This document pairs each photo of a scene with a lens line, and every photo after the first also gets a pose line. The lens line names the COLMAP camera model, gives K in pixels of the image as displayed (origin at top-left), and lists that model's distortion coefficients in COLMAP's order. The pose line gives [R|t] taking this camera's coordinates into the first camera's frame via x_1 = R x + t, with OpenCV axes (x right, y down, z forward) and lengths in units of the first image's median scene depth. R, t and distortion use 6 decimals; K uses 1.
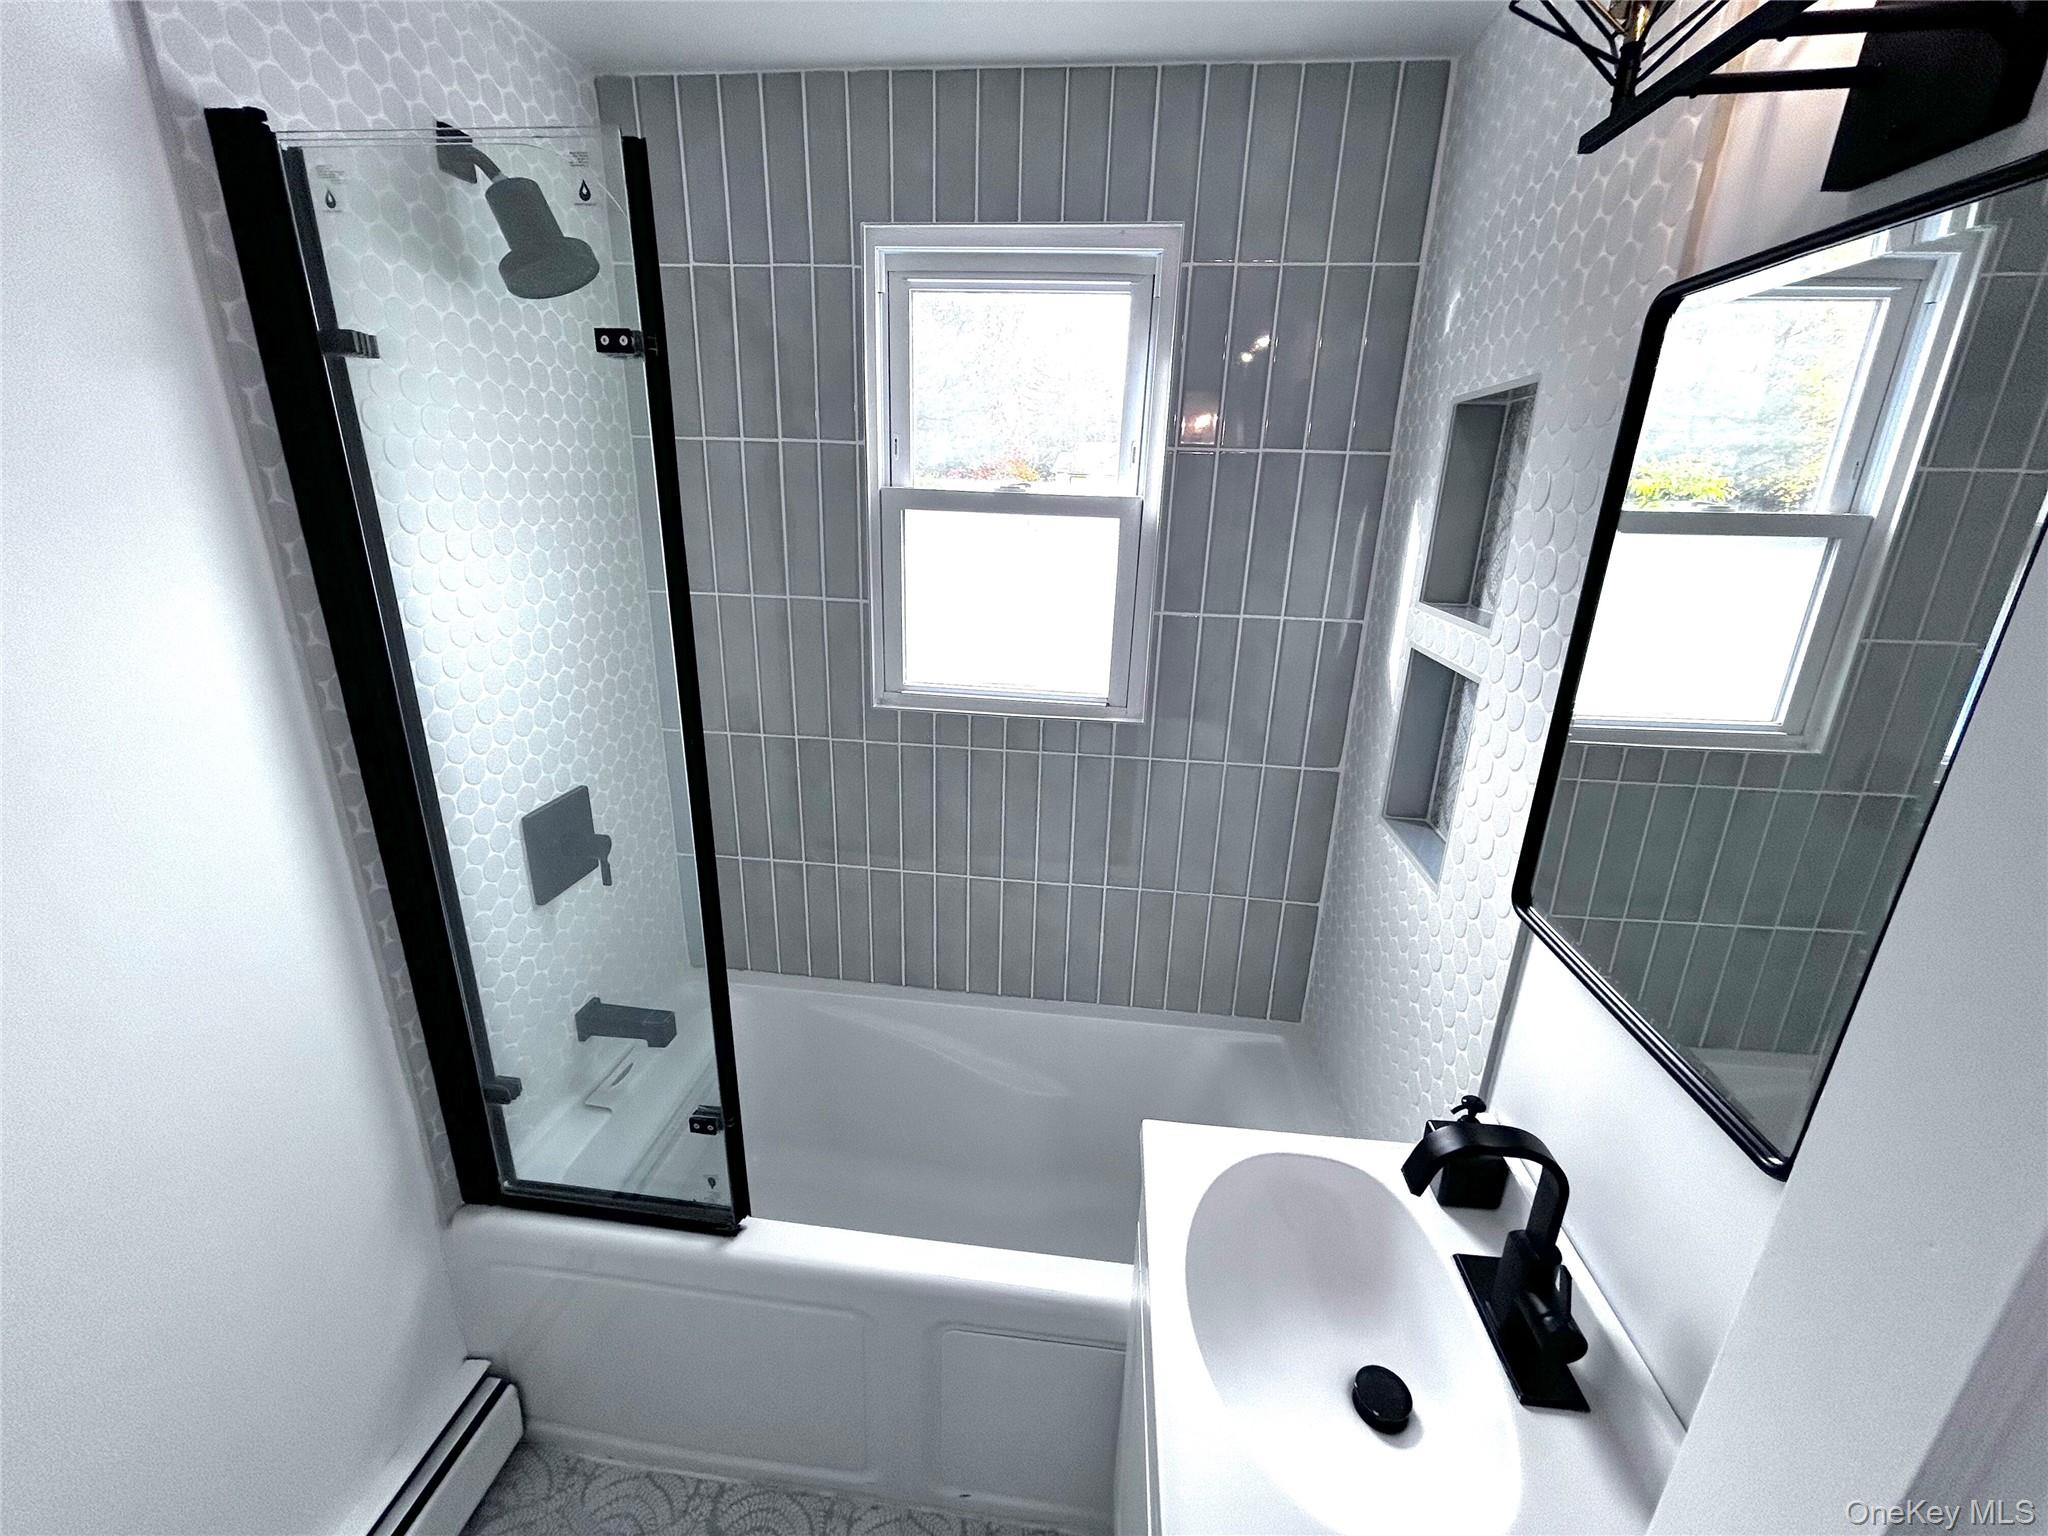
lens RADIAL K [[832.3, 0, 1026.9], [0, 832.3, 762.7], [0, 0, 1]] dist [-0.001470, 0.000095]
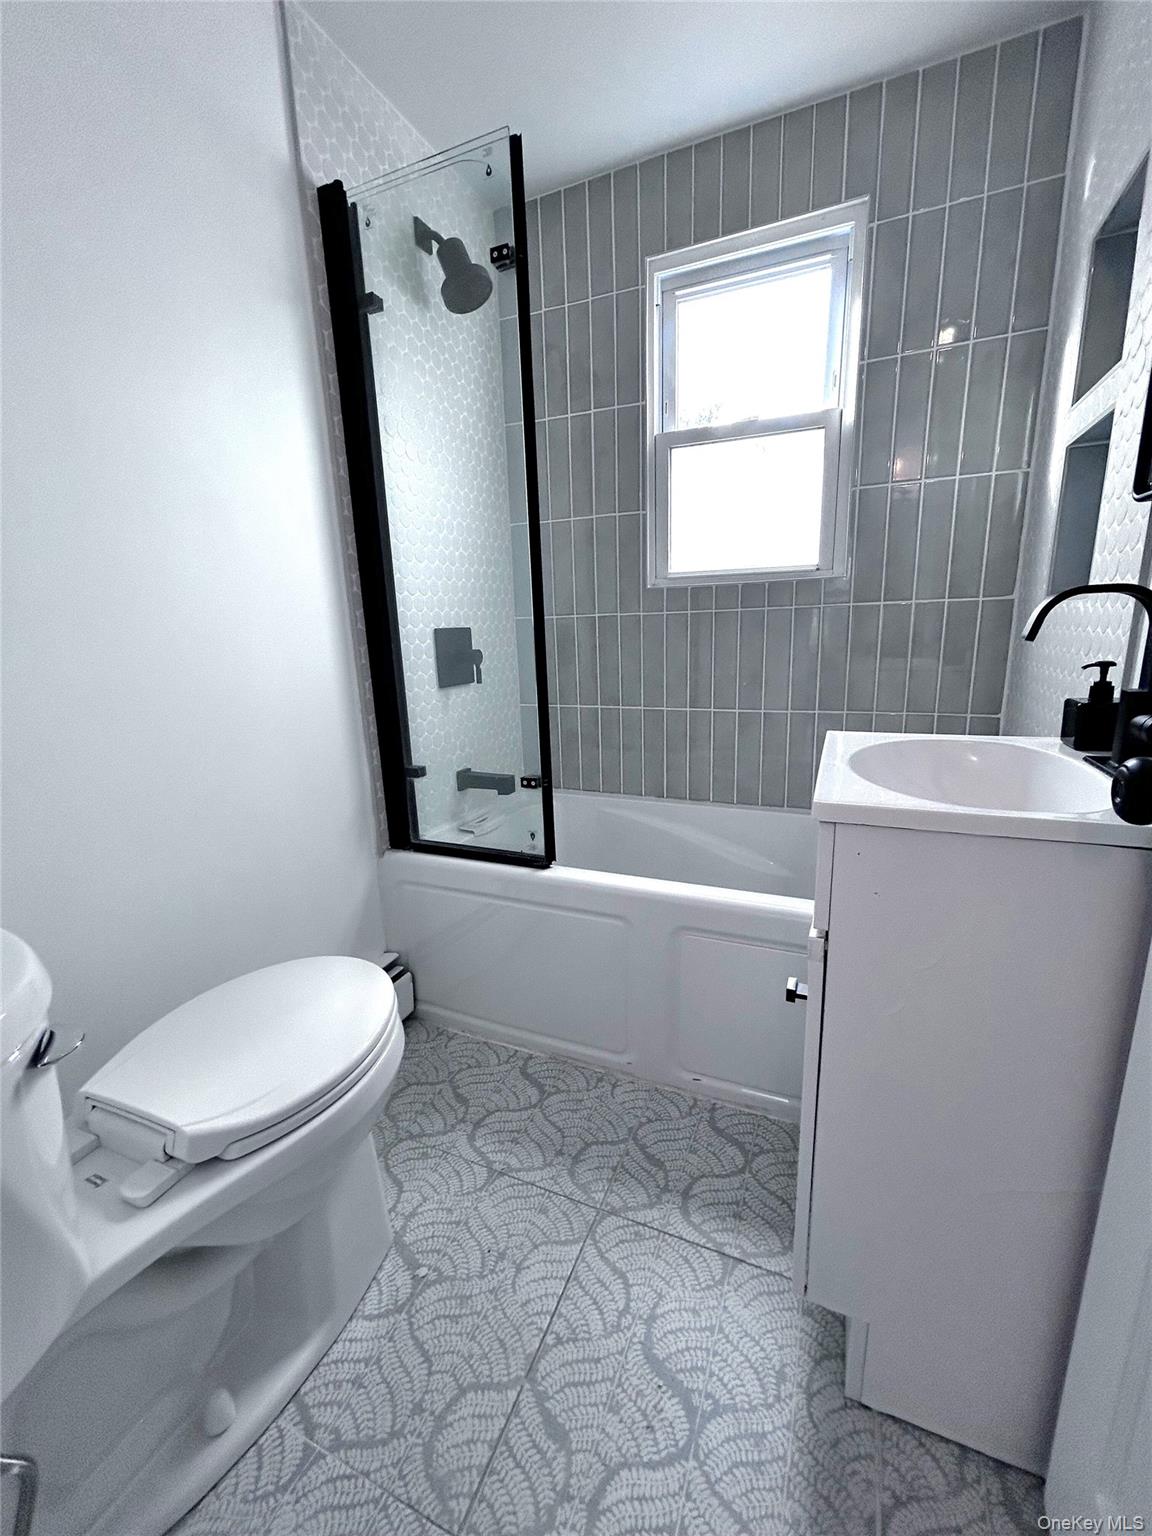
lens RADIAL K [[624.2, 0, 584.3], [0, 624.2, 771.3], [0, 0, 1]] dist [-0.001470, 0.000095]
pose [[0.955253, 0.004794, -0.295750, 0.045860], [-0.032458, 0.995529, -0.088700, 0.455043], [0.294002, 0.094330, 0.951138, -0.065792]]
